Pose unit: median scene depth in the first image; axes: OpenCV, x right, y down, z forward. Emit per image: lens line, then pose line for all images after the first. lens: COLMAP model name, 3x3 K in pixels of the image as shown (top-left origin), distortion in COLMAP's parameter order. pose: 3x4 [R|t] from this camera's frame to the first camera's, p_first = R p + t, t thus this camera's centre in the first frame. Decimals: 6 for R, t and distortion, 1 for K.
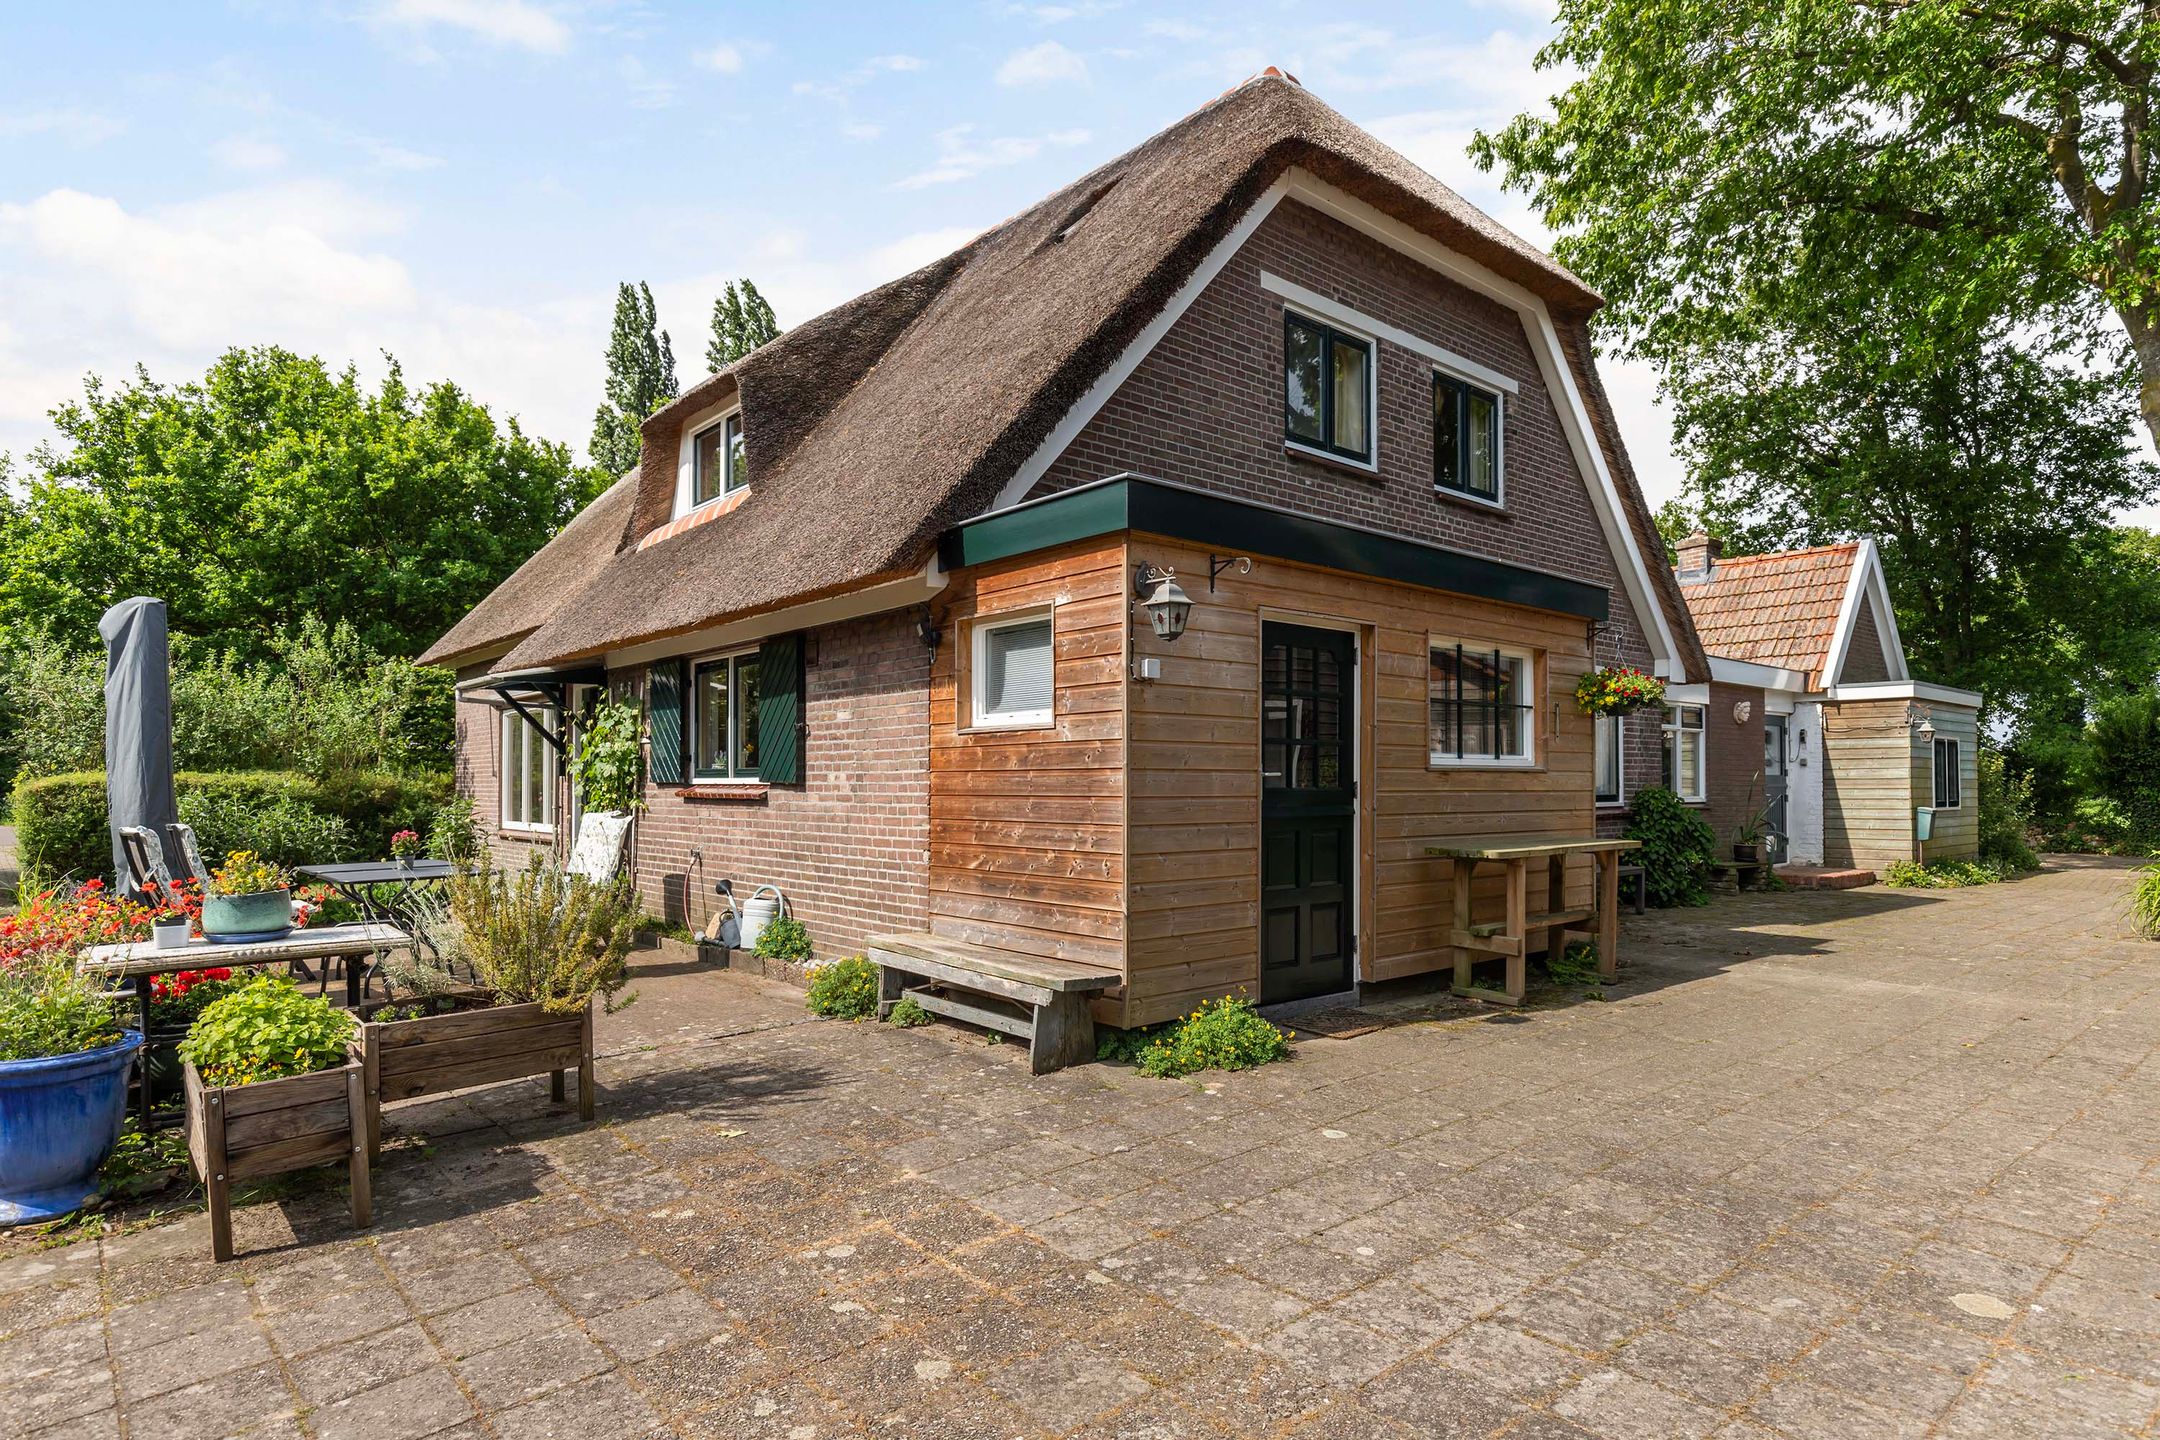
lens RADIAL K [[1189.5, 0, 1078.2], [0, 1189.5, 766.3], [0, 0, 1]] dist [0.001453, 0.000828]
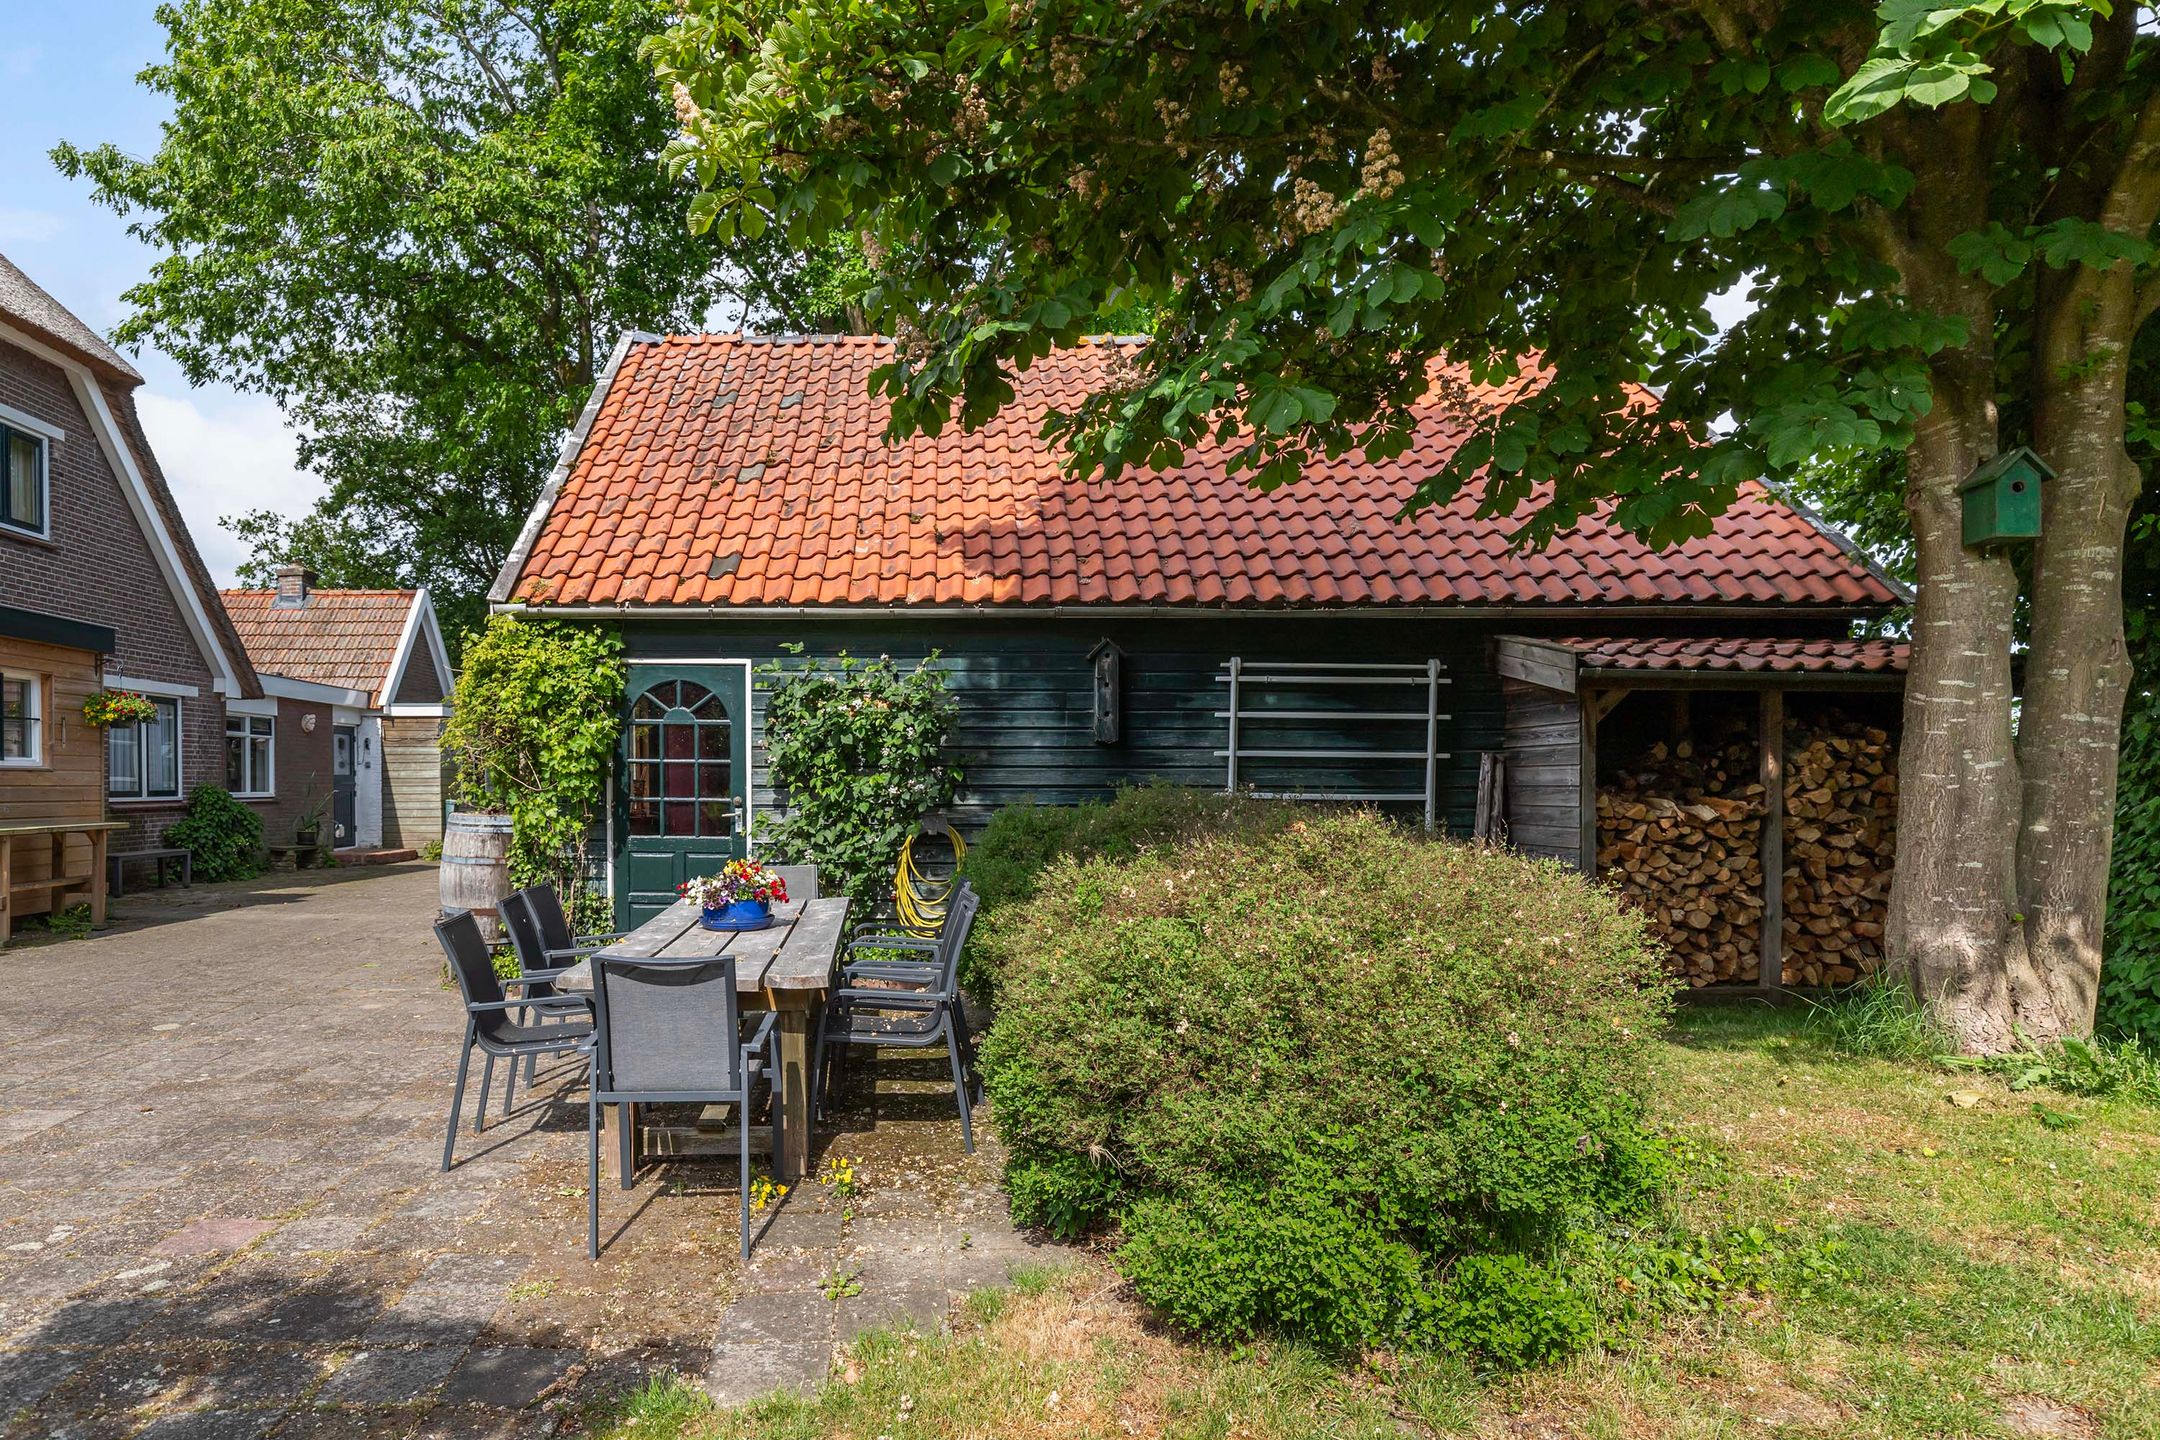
lens RADIAL K [[1266.2, 0, 882.9], [0, 1266.2, 804.4], [0, 0, 1]] dist [0.003293, 0.016275]
pose [[0.670169, -0.010670, 0.742132, -0.012445], [-0.012726, 0.999584, 0.025864, -0.003151], [-0.742099, -0.026777, 0.669755, -0.306700]]
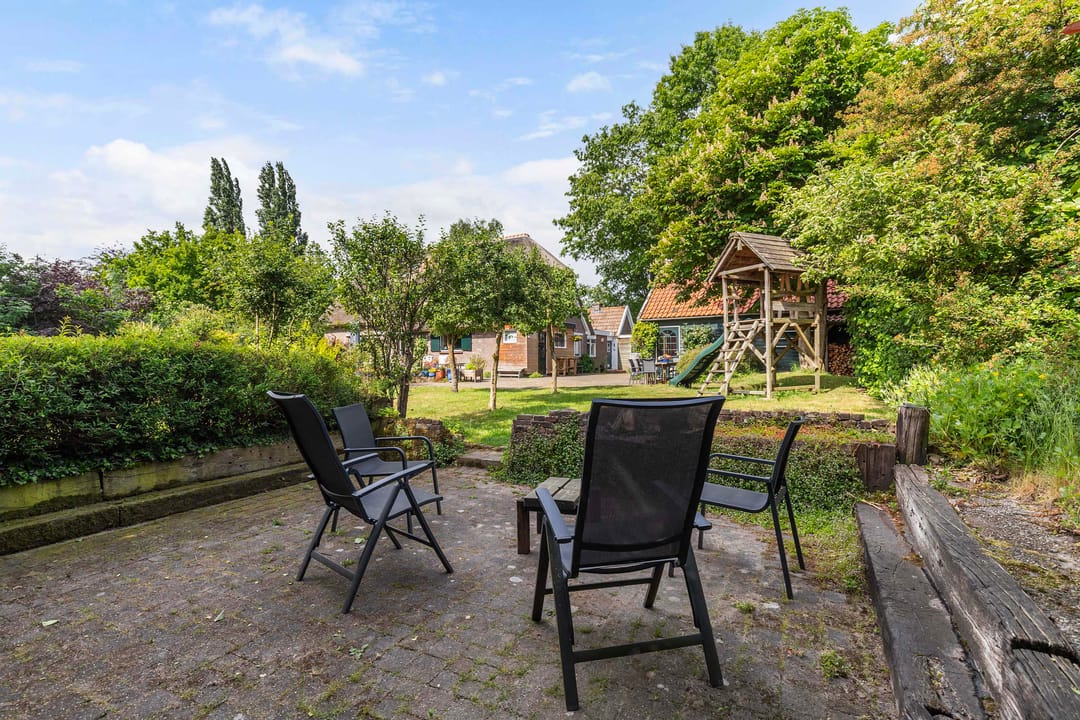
lens RADIAL K [[519.3, 0, 540.0], [0, 519.3, 360.0], [0, 0, 1]] dist [0.001652, 0.000165]
pose [[0.949011, -0.005095, 0.315200, -0.435843], [0.003937, 0.999983, 0.004308, 0.032018], [-0.315217, -0.002847, 0.949015, -1.108960]]
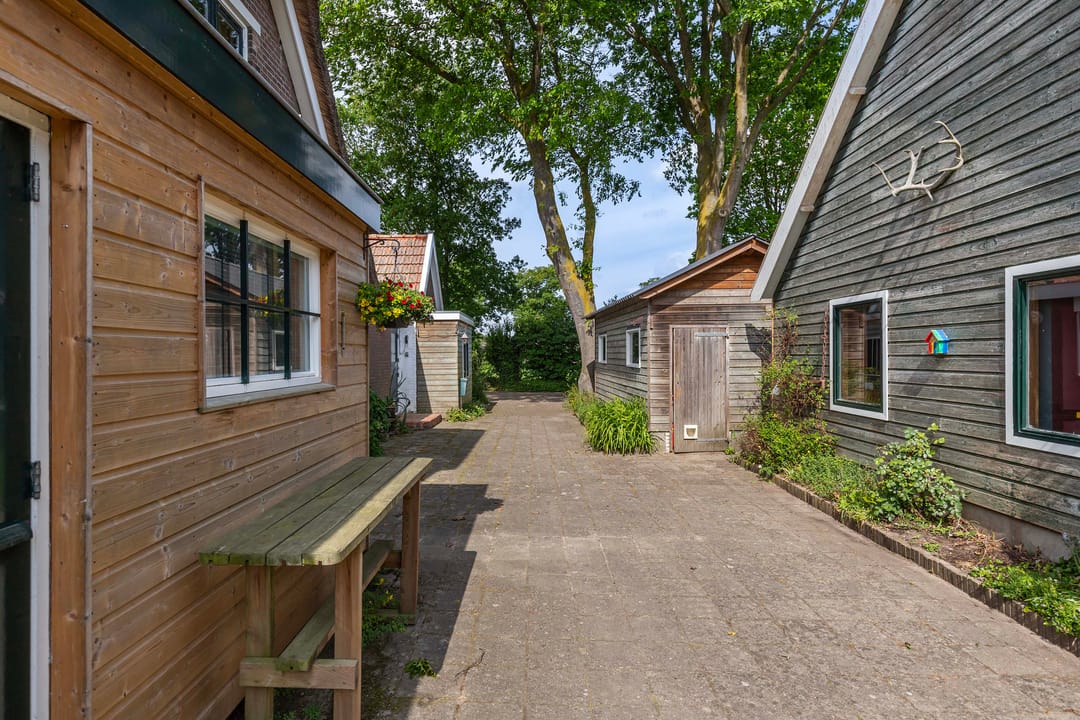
lens RADIAL K [[580.3, 0, 540.0], [0, 580.3, 360.0], [0, 0, 1]] dist [0.001625, -0.000344]
pose [[0.642355, -0.009234, 0.766352, 0.084821], [-0.008977, 0.999768, 0.019571, -0.014398], [-0.766355, -0.019451, 0.642123, 0.322038]]
